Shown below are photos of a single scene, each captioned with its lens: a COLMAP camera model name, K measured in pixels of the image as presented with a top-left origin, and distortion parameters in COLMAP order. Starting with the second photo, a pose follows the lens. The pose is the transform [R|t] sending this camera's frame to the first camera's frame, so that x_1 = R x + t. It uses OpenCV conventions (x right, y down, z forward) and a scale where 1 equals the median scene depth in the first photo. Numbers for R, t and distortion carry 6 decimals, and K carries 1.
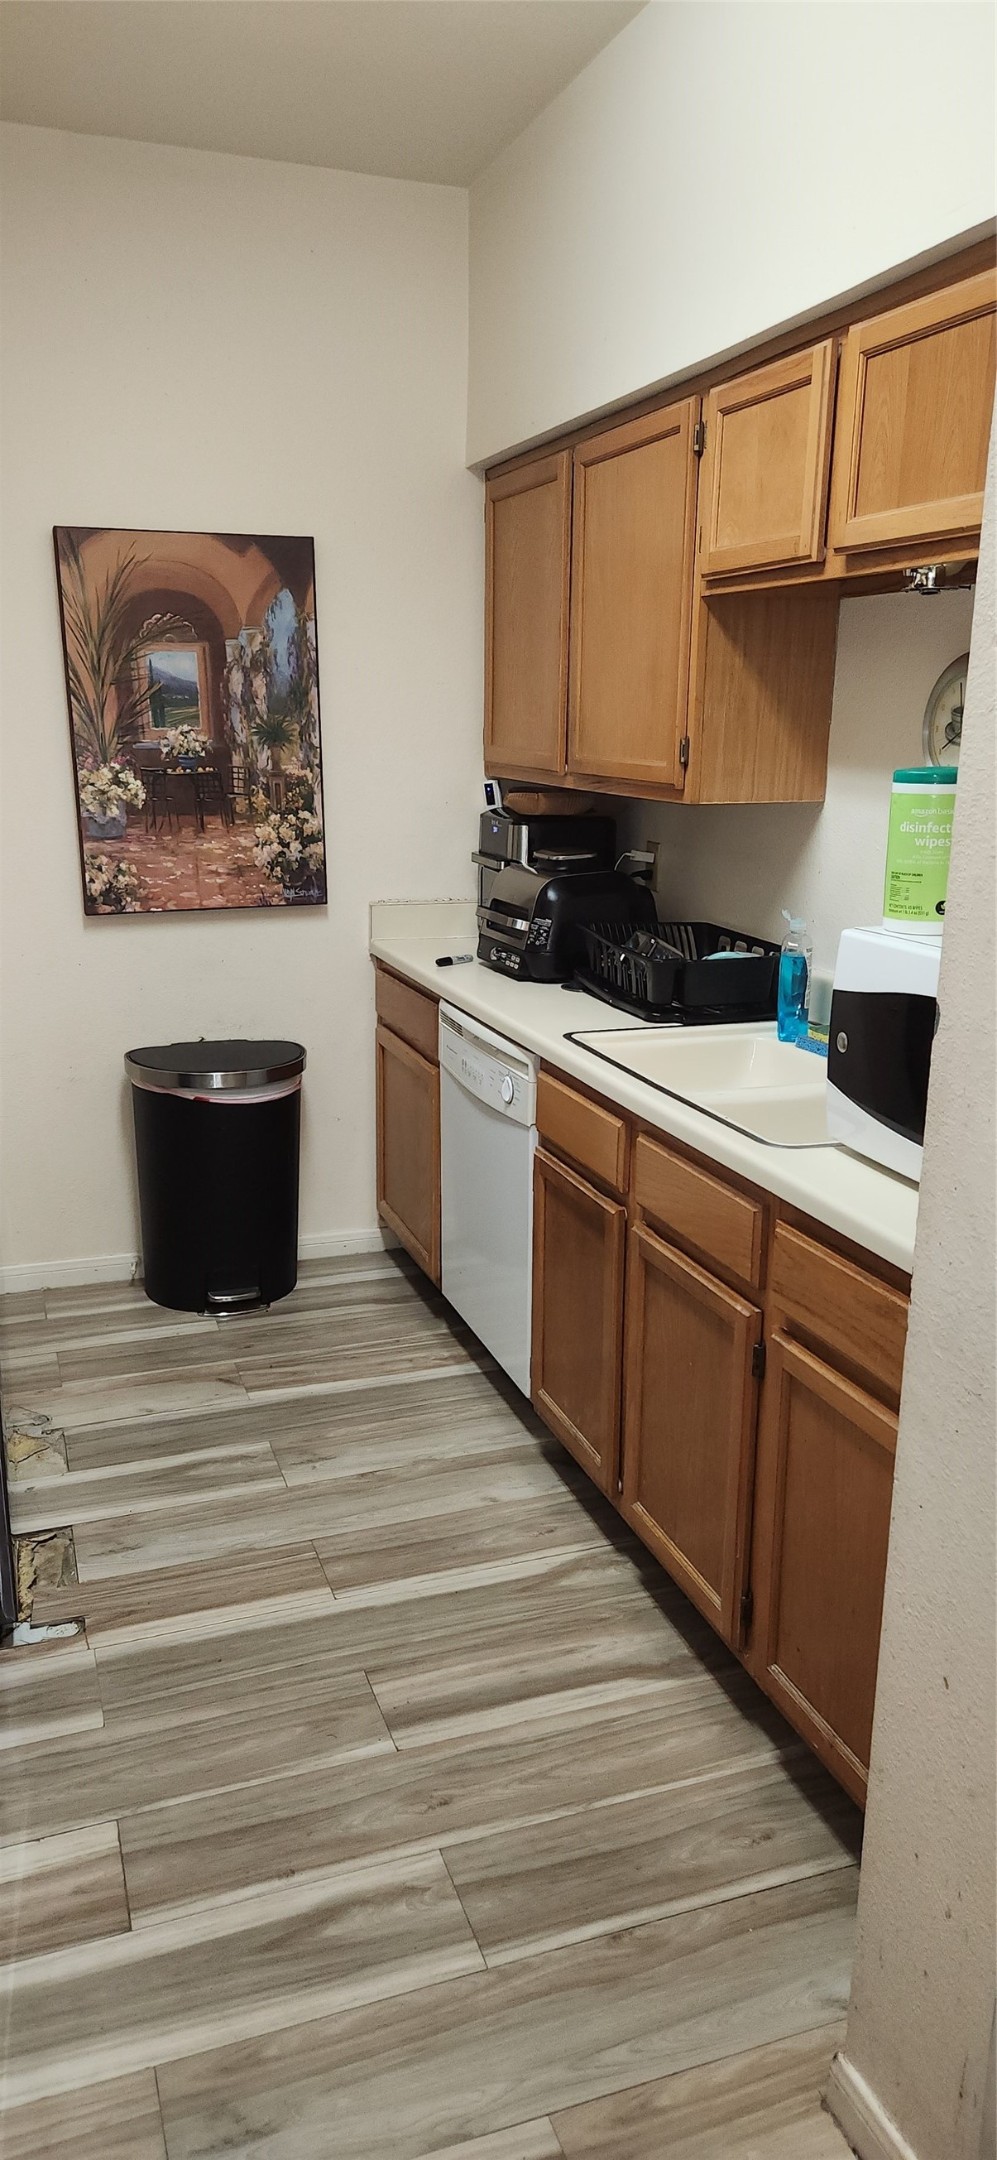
lens RADIAL K [[1439.7, 0, 504.2], [0, 1439.7, 1070.0], [0, 0, 1]] dist [0.063320, -0.055071]
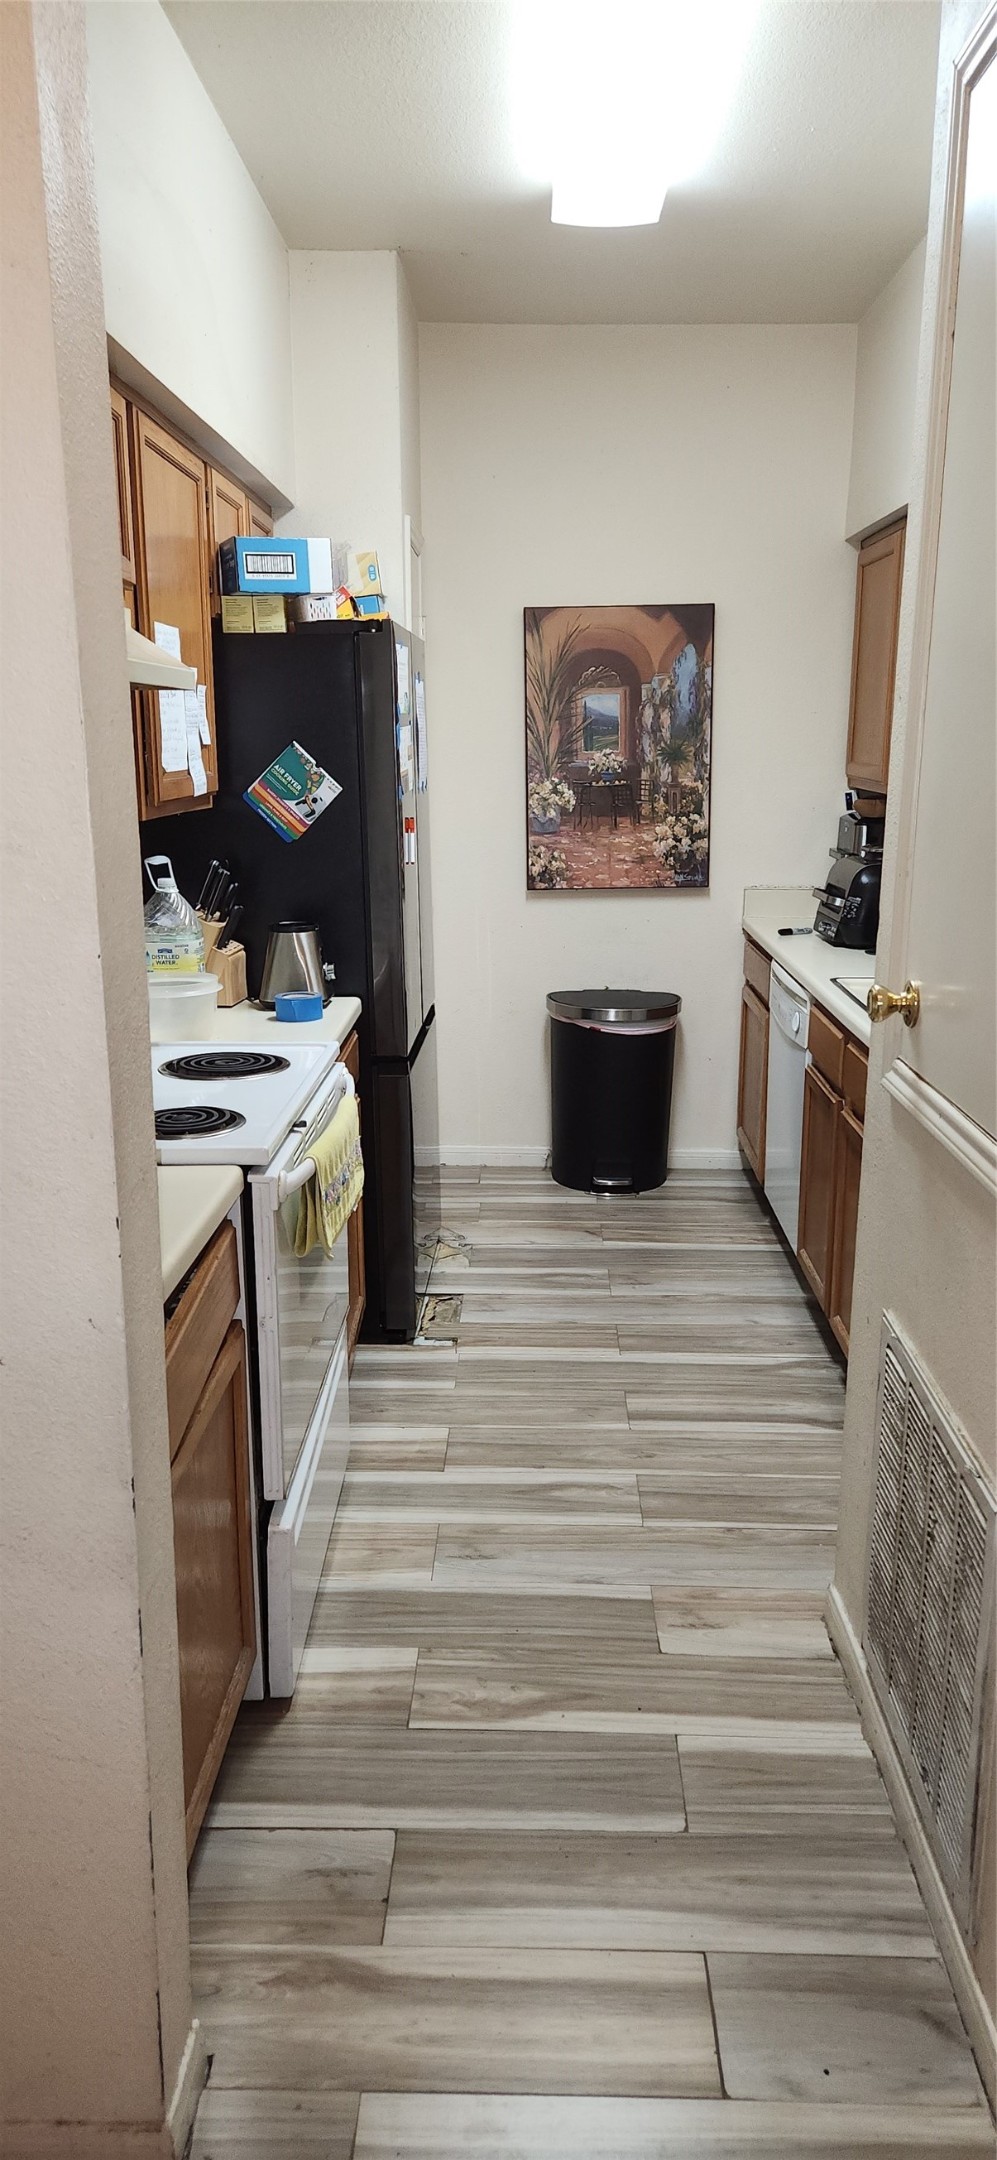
lens RADIAL K [[1439.7, 0, 504.2], [0, 1439.7, 1070.0], [0, 0, 1]] dist [0.063320, -0.055071]
pose [[0.932129, 0.070932, -0.355112, 0.183666], [-0.075674, 0.997132, 0.000537, 0.062836], [0.354132, 0.026372, 0.934824, -0.268410]]
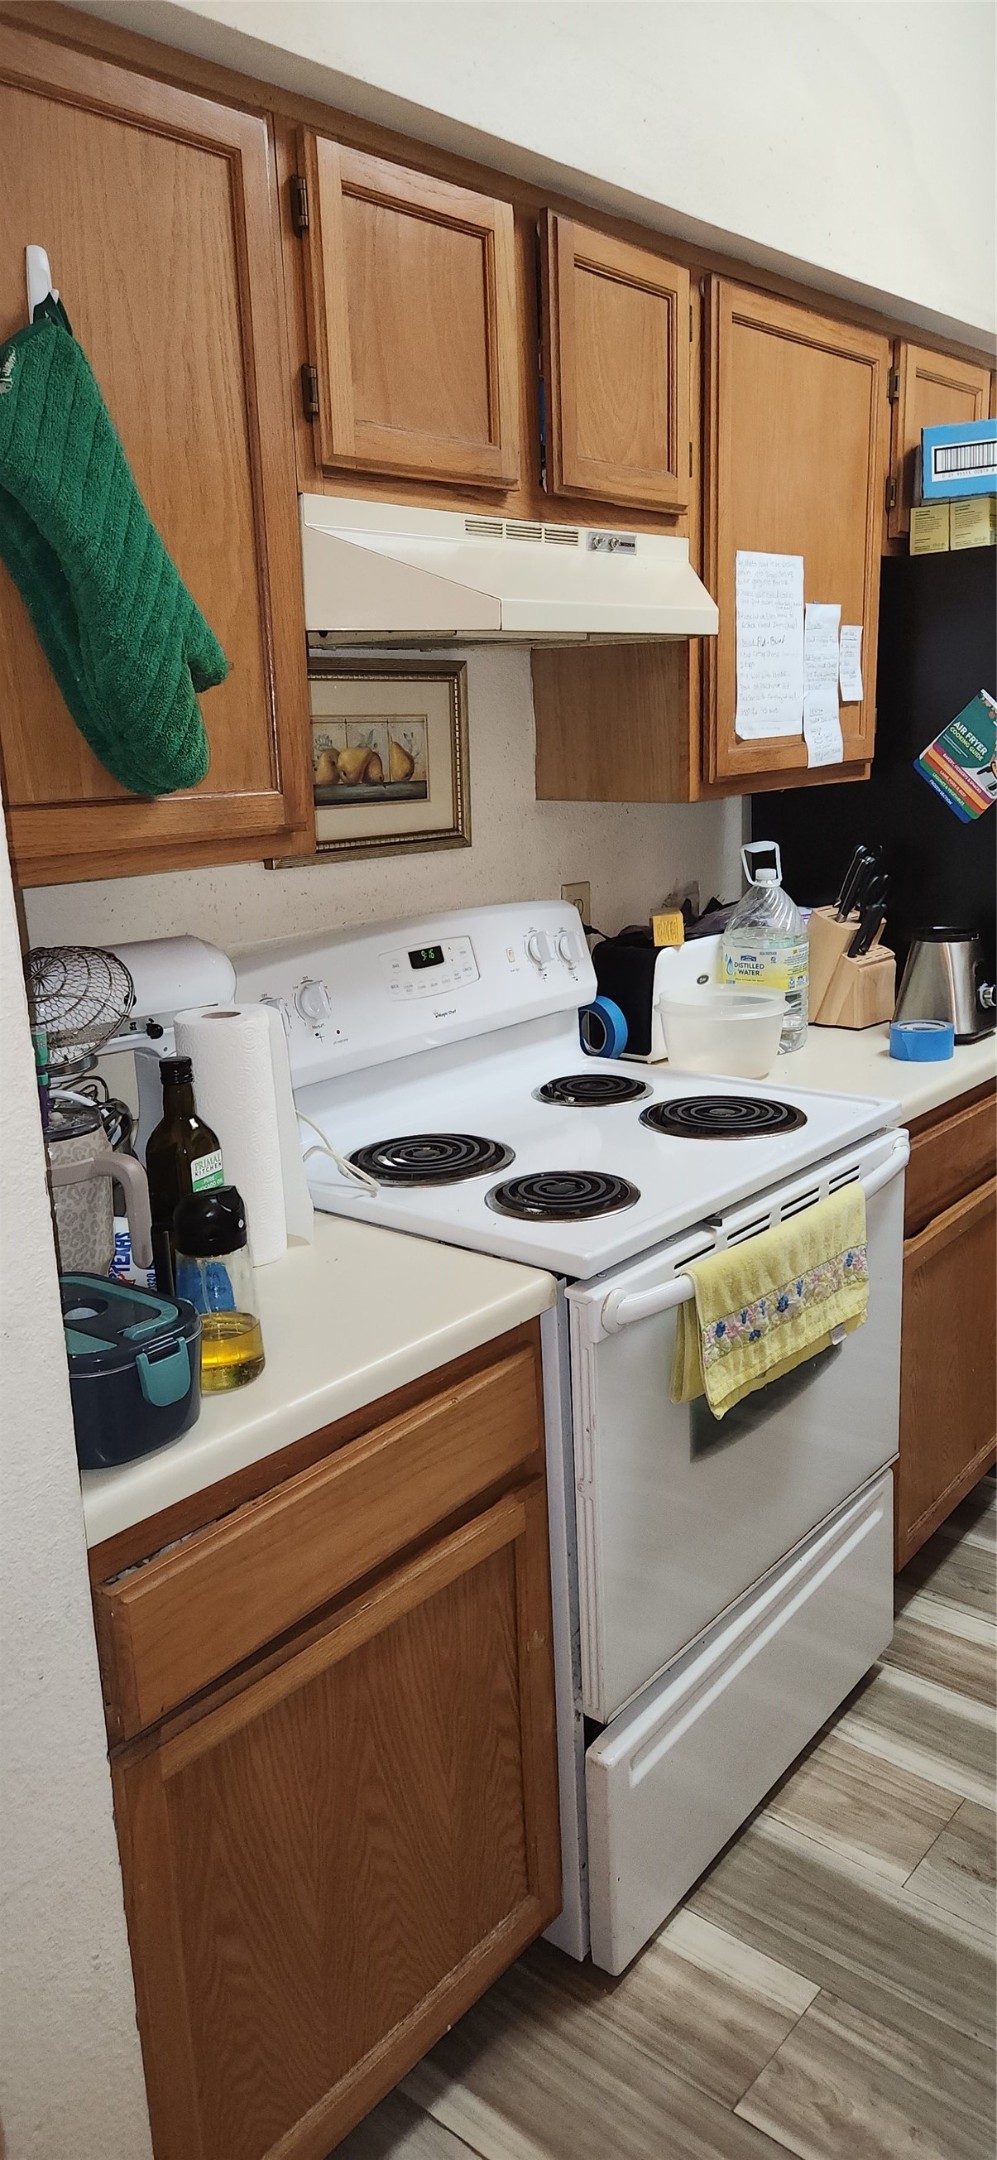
lens RADIAL K [[1434.0, 0, 492.8], [0, 1434.0, 1058.0], [0, 0, 1]] dist [0.060522, -0.055046]
pose [[0.493476, 0.167072, -0.853562, 0.227379], [-0.157419, 0.982326, 0.101266, 0.005728], [0.855395, 0.084395, 0.511055, -0.004463]]
